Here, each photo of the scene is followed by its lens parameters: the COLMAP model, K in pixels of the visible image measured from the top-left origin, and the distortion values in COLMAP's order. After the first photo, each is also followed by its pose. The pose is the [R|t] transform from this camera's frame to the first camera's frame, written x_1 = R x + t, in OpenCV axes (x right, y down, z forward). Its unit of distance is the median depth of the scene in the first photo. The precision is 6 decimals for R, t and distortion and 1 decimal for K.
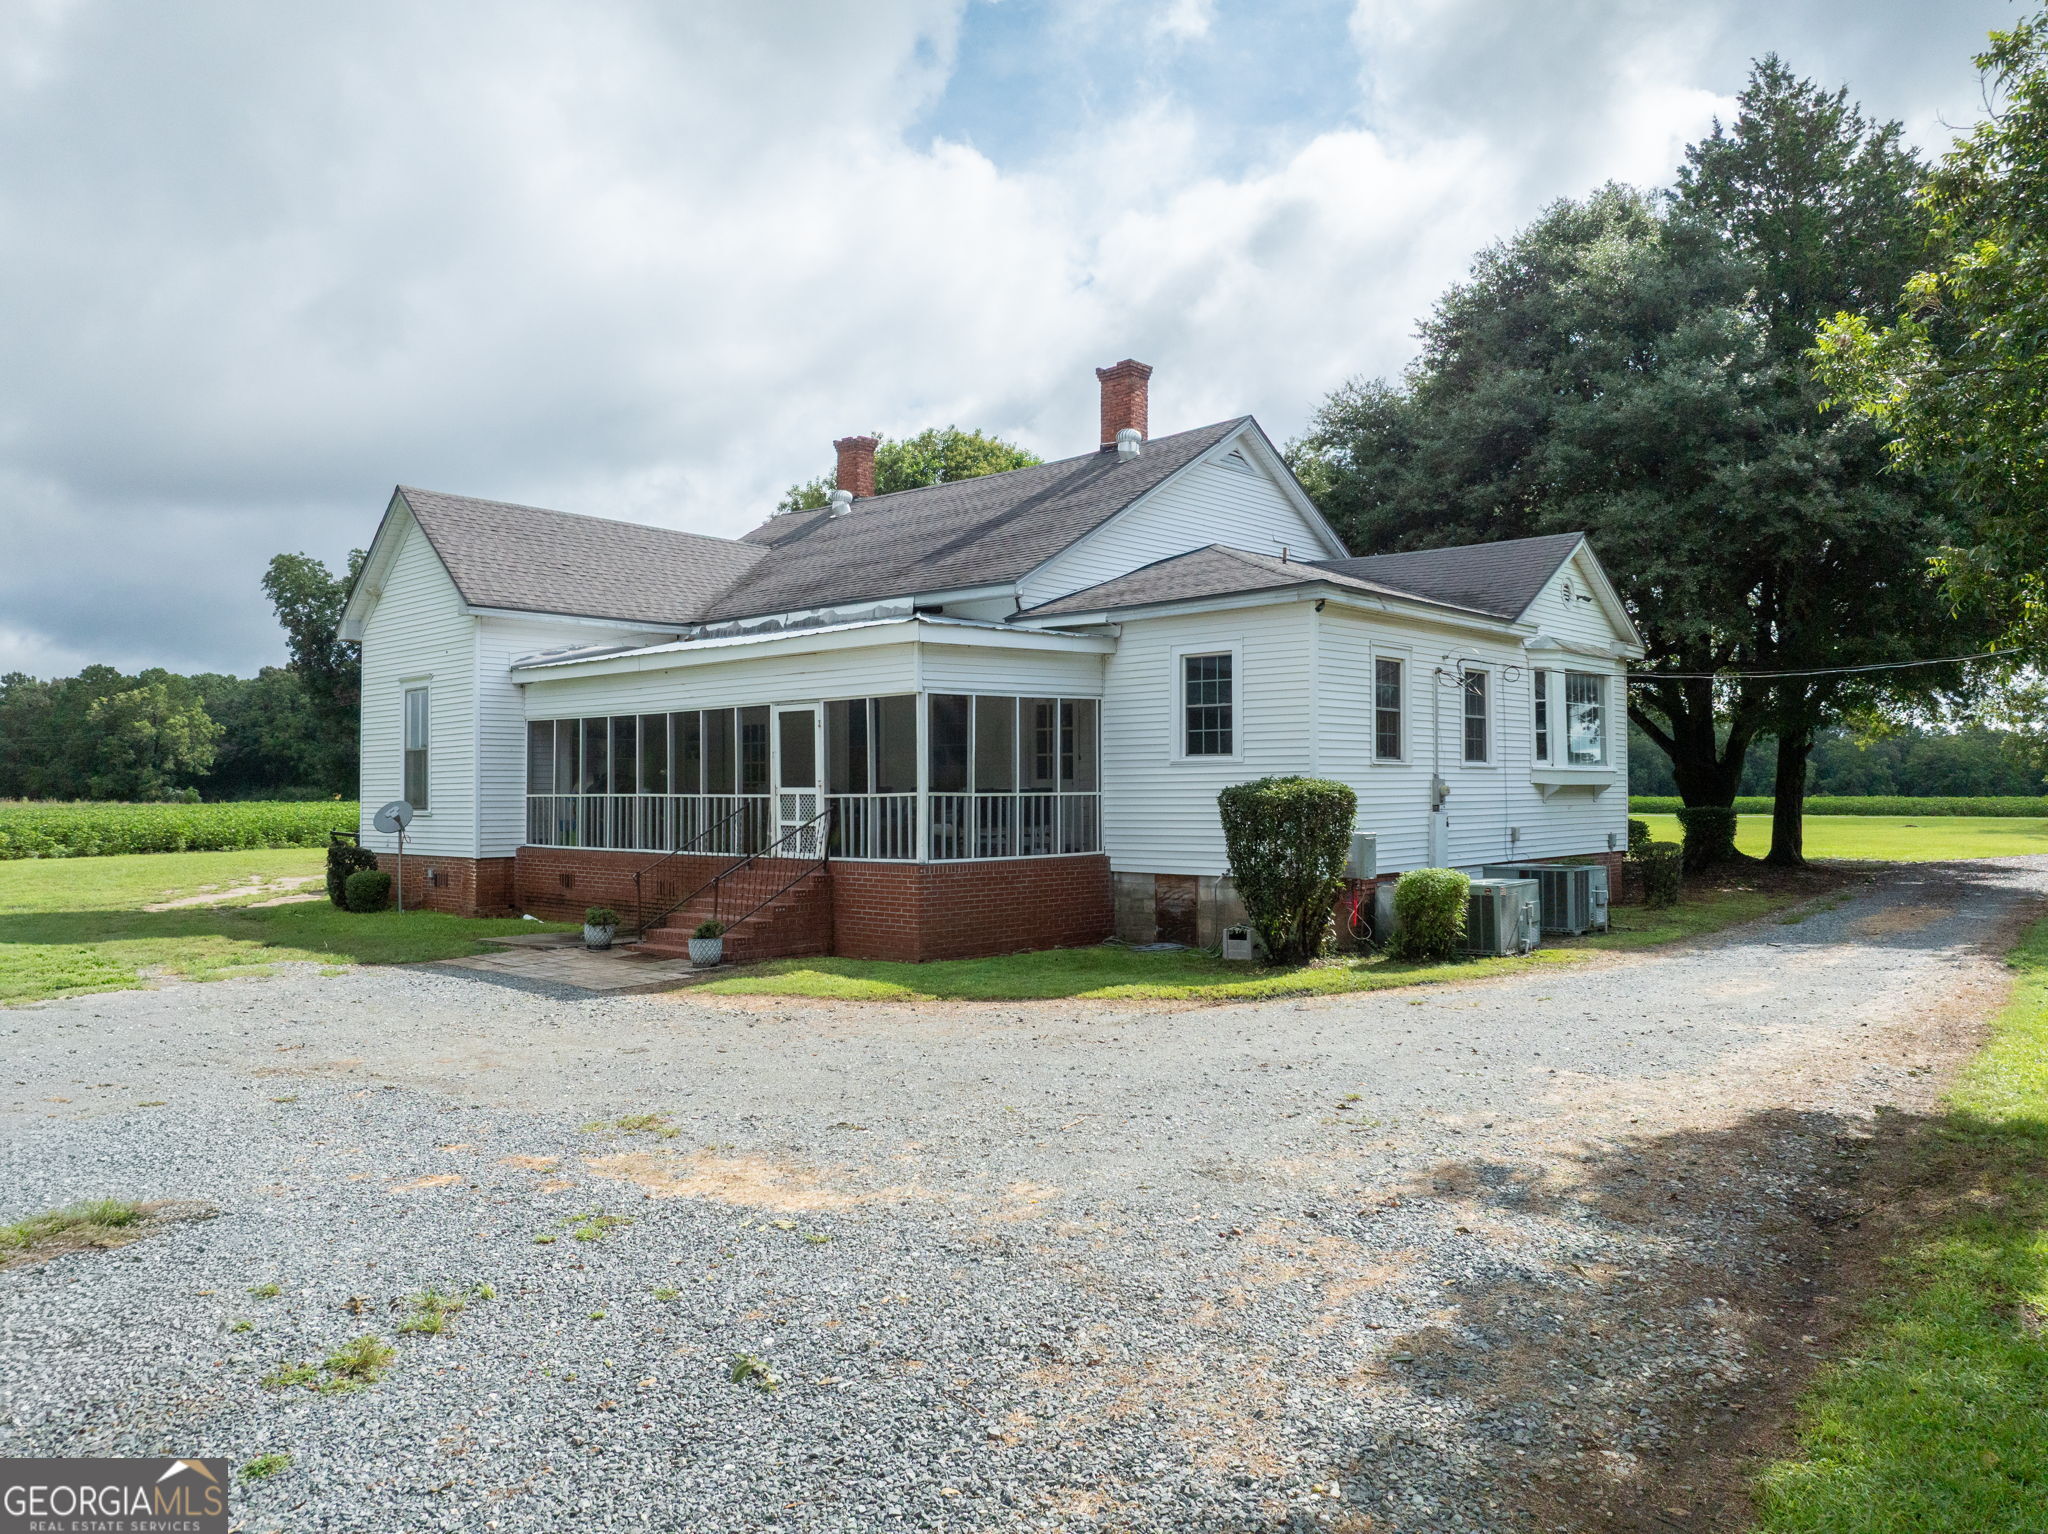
lens RADIAL K [[1441.5, 0, 1039.9], [0, 1441.5, 762.2], [0, 0, 1]] dist [-0.037572, -0.001289]
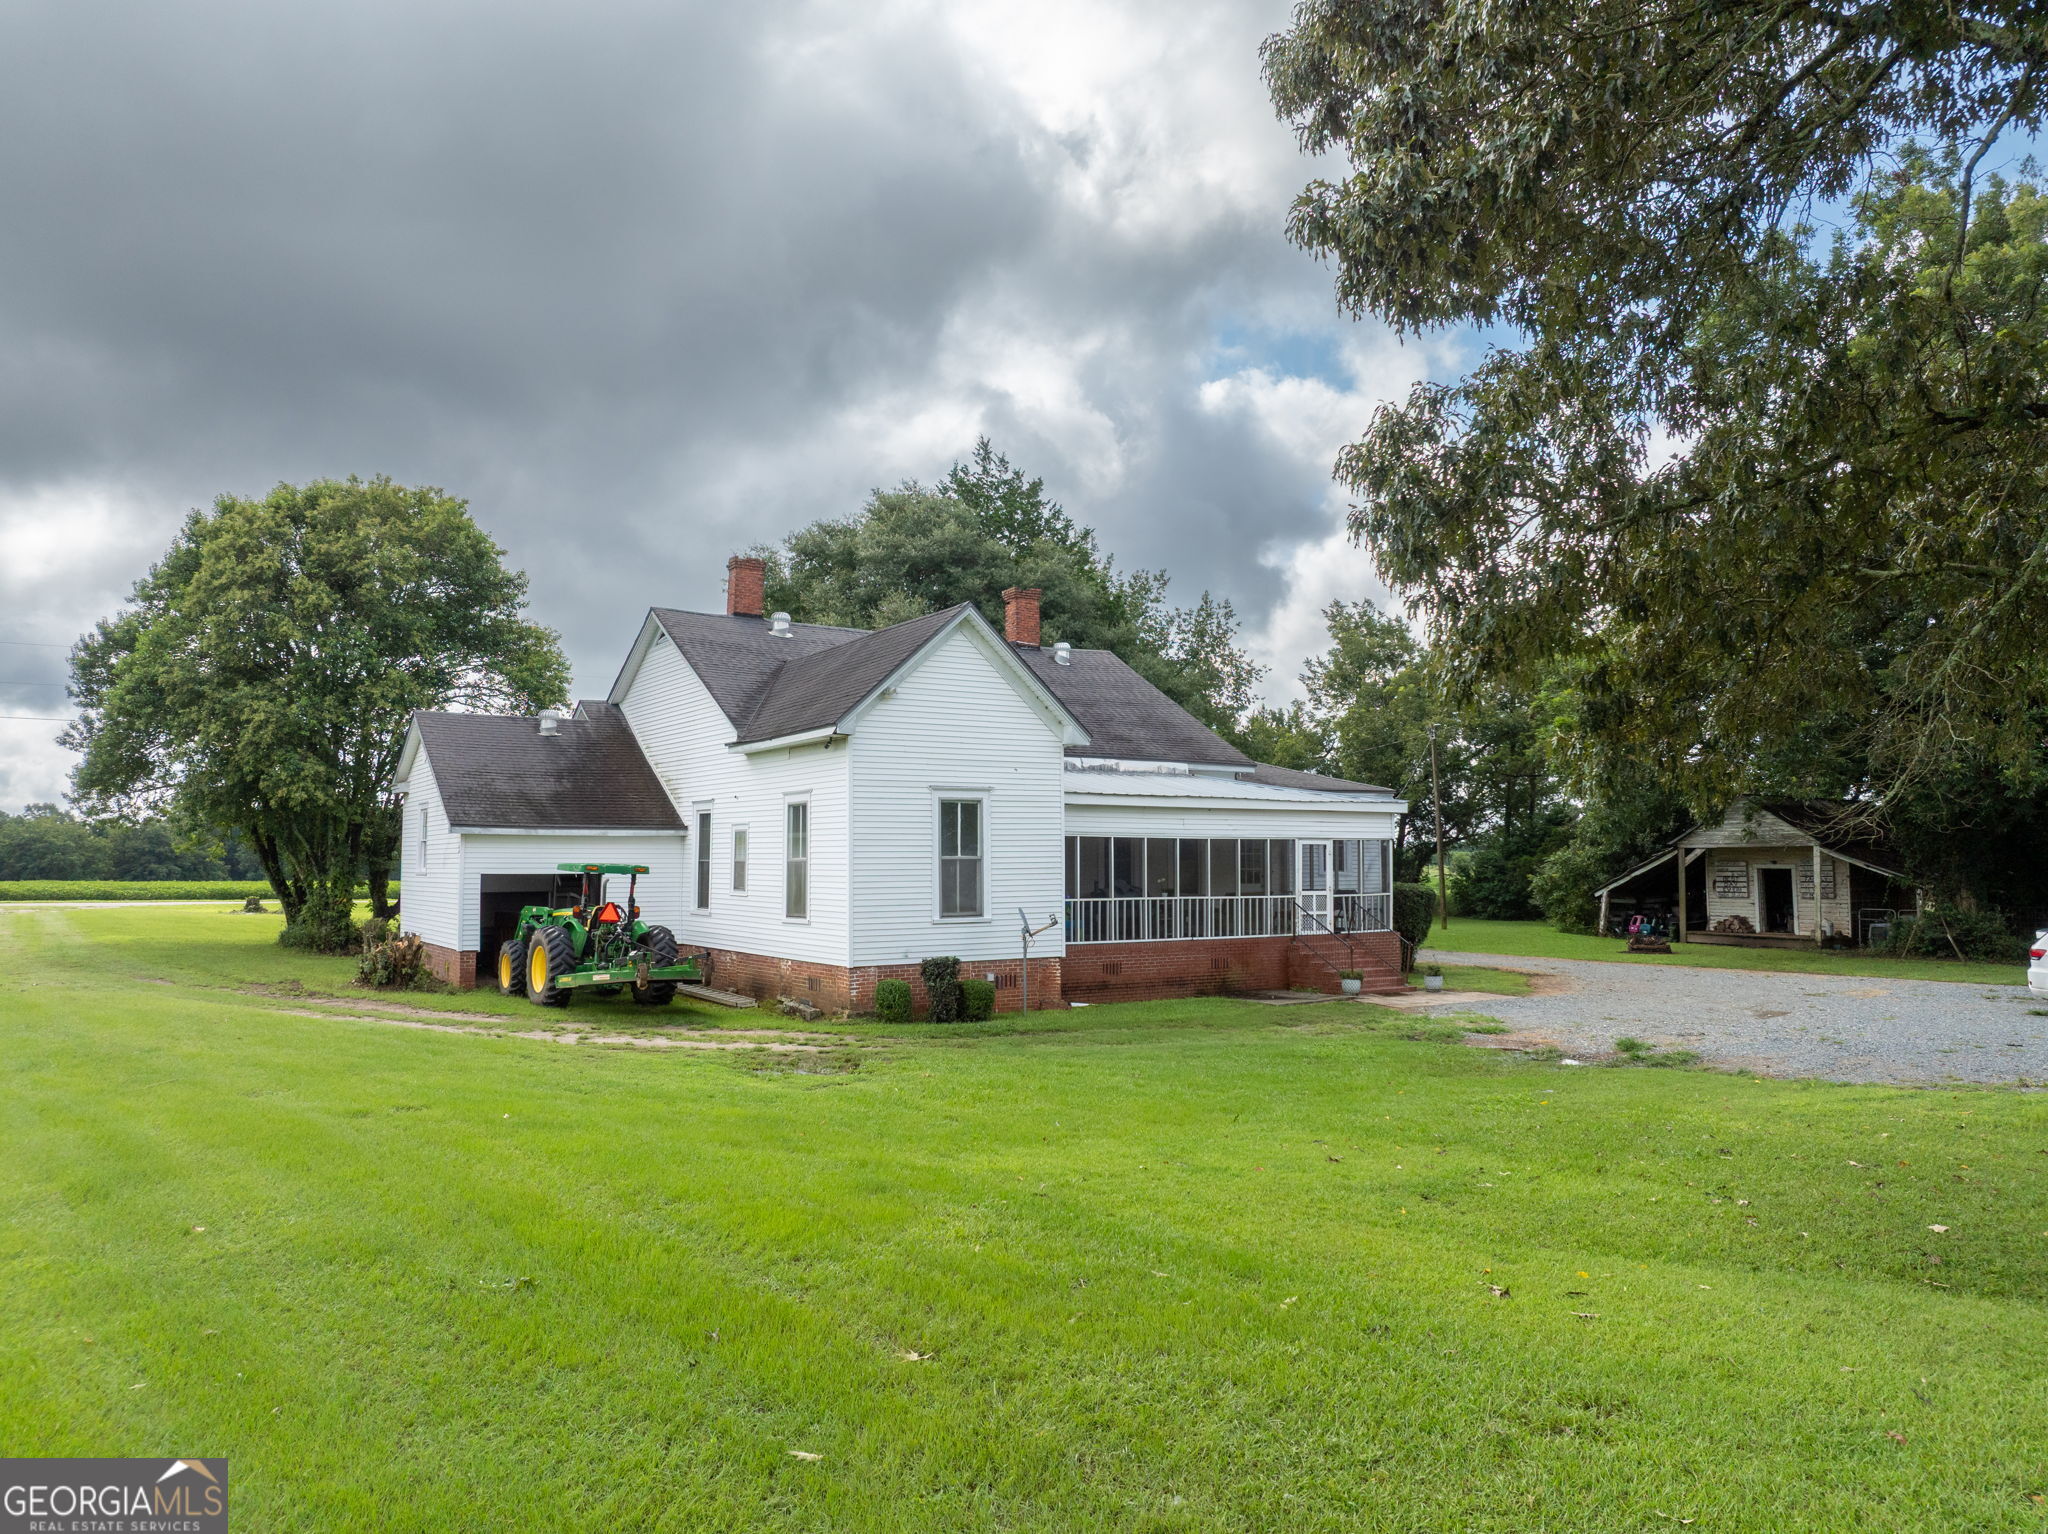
lens RADIAL K [[1441.5, 0, 1026.4], [0, 1441.5, 785.2], [0, 0, 1]] dist [-0.037572, -0.001289]
pose [[0.258198, 0.057336, 0.964389, -1.817790], [-0.018851, 0.998346, -0.054308, -0.007579], [-0.965908, -0.004158, 0.258852, 0.878785]]
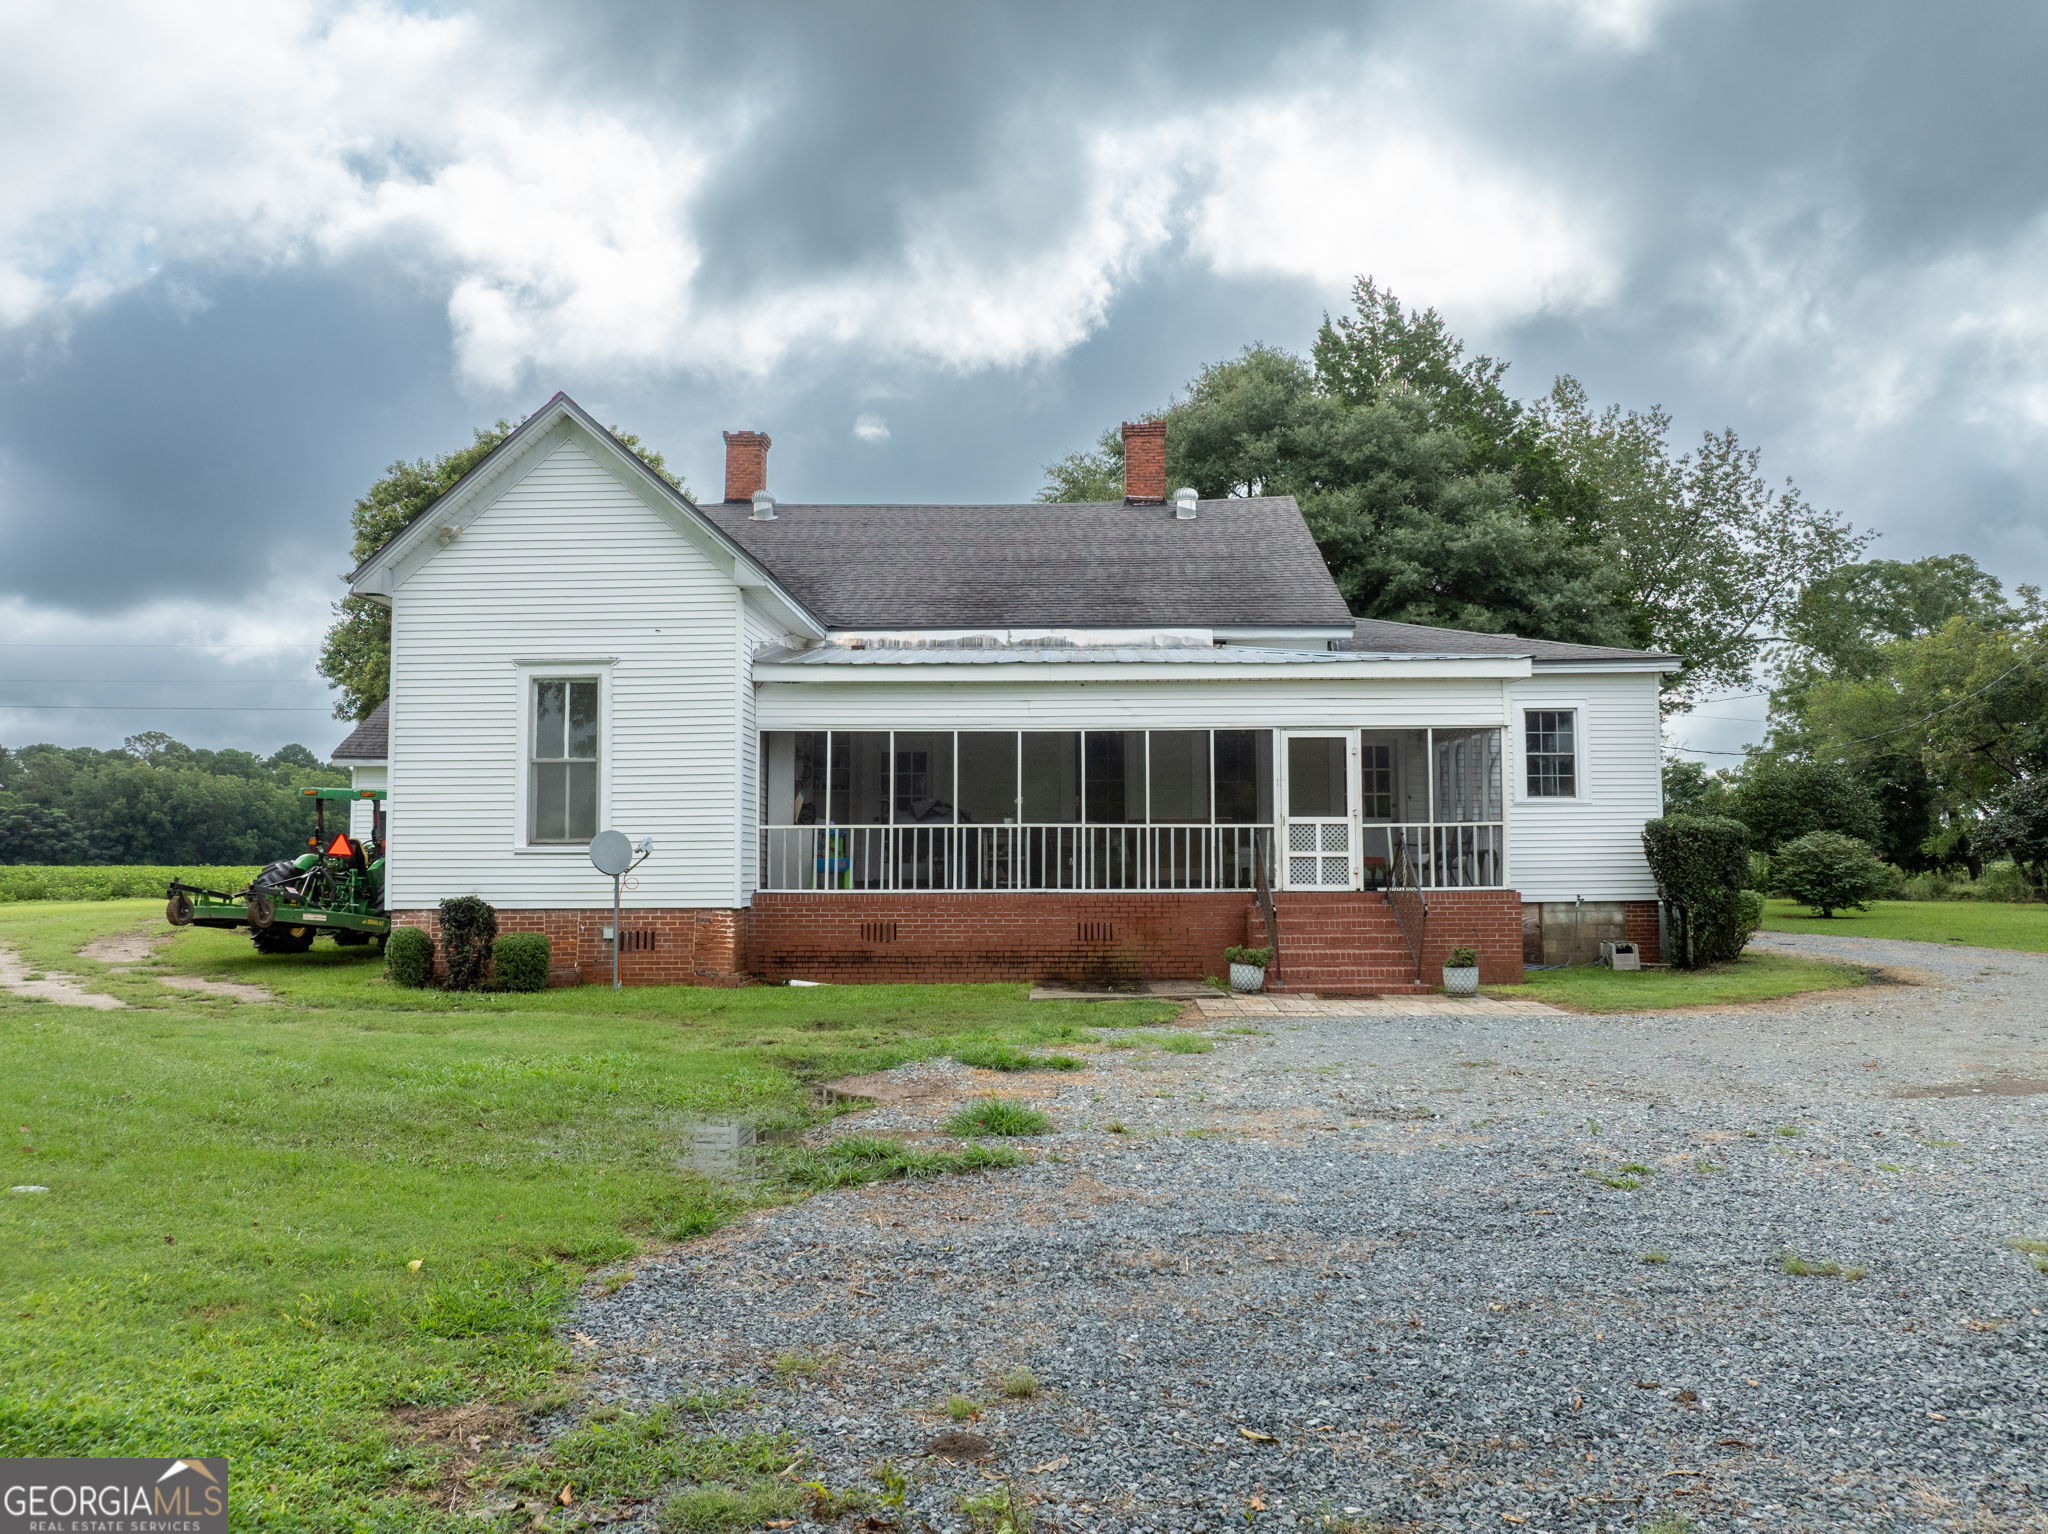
lens RADIAL K [[1441.5, 0, 1035.6], [0, 1441.5, 759.6], [0, 0, 1]] dist [-0.037572, -0.001289]
pose [[0.760043, 0.049908, 0.647954, -0.922137], [-0.013386, 0.998037, -0.061172, 0.040072], [-0.649735, 0.037820, 0.759219, 0.385142]]
